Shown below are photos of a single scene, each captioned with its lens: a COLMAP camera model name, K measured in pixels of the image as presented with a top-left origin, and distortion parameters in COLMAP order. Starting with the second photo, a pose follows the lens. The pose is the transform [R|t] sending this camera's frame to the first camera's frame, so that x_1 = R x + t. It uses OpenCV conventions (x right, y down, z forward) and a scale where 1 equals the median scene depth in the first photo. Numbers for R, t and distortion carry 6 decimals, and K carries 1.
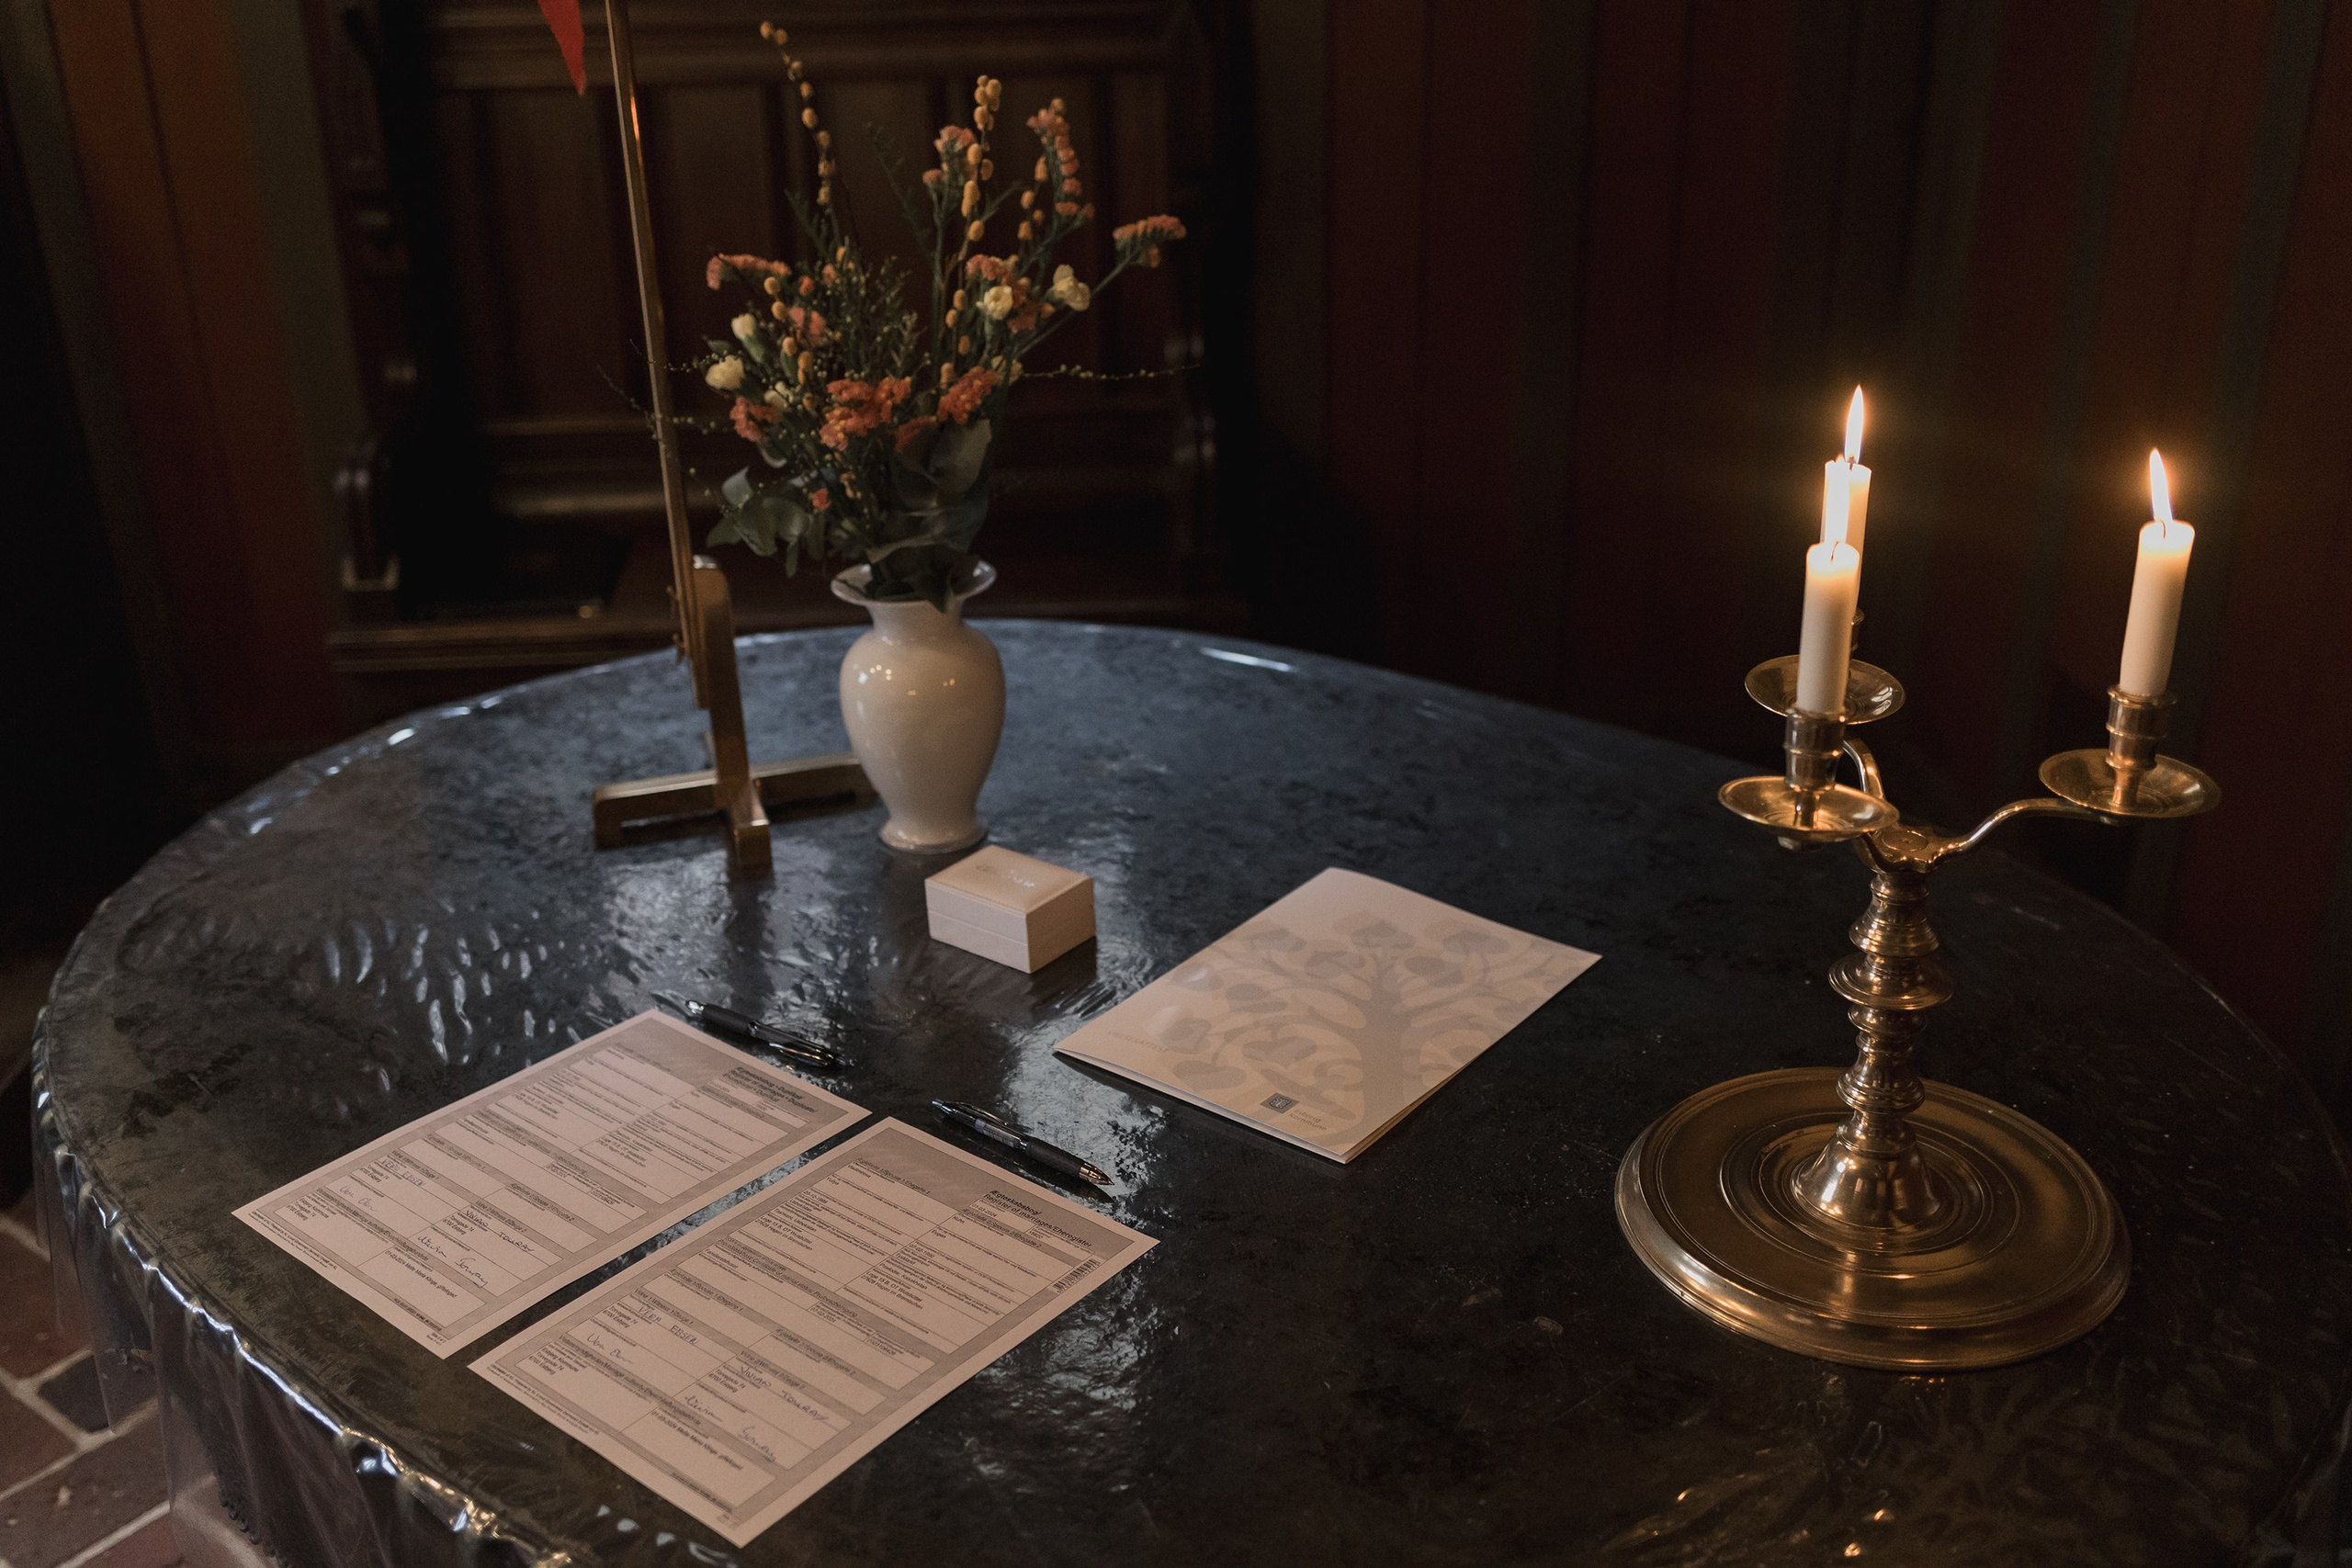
lens RADIAL K [[2254.6, 0, 1176.0], [0, 2254.6, 784.0], [0, 0, 1]] dist [0.003563, -0.013292]
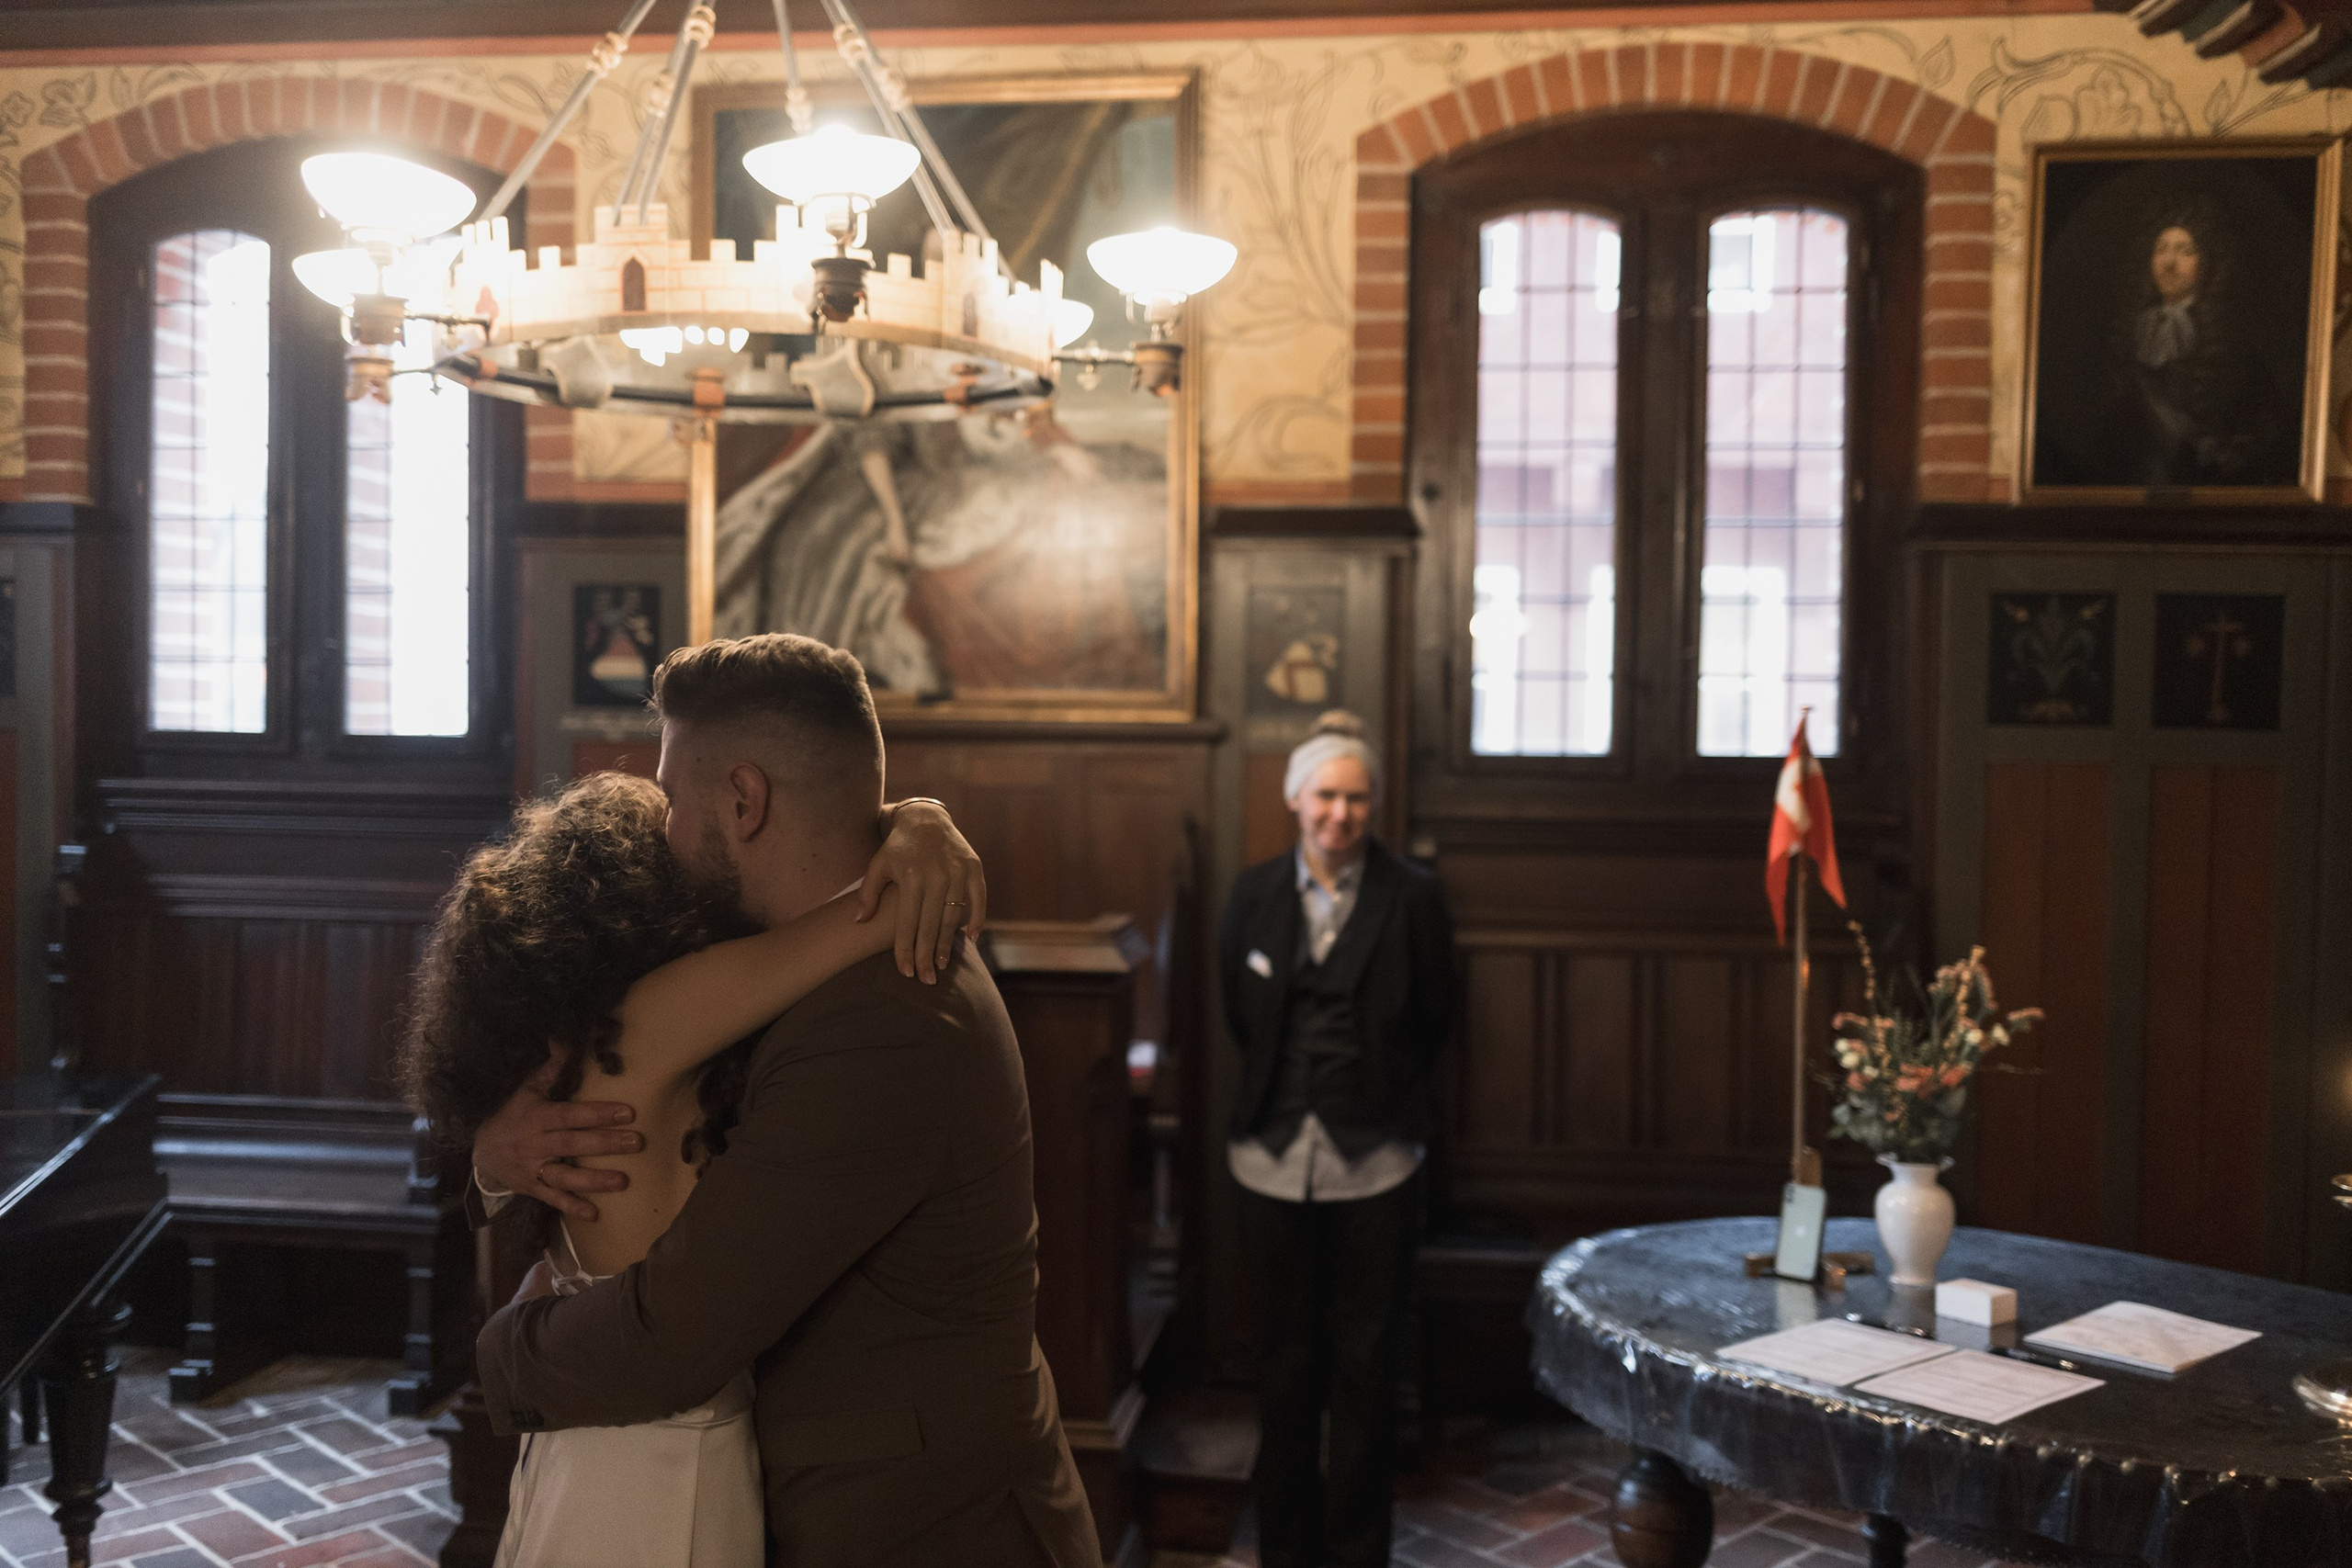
lens RADIAL K [[2254.6, 0, 1176.0], [0, 2254.6, 784.0], [0, 0, 1]] dist [0.003563, -0.013292]
pose [[0.985163, 0.041930, -0.166421, -0.515211], [-0.101240, 0.924991, -0.366255, 0.491145], [0.138581, 0.377670, 0.915511, -1.389049]]
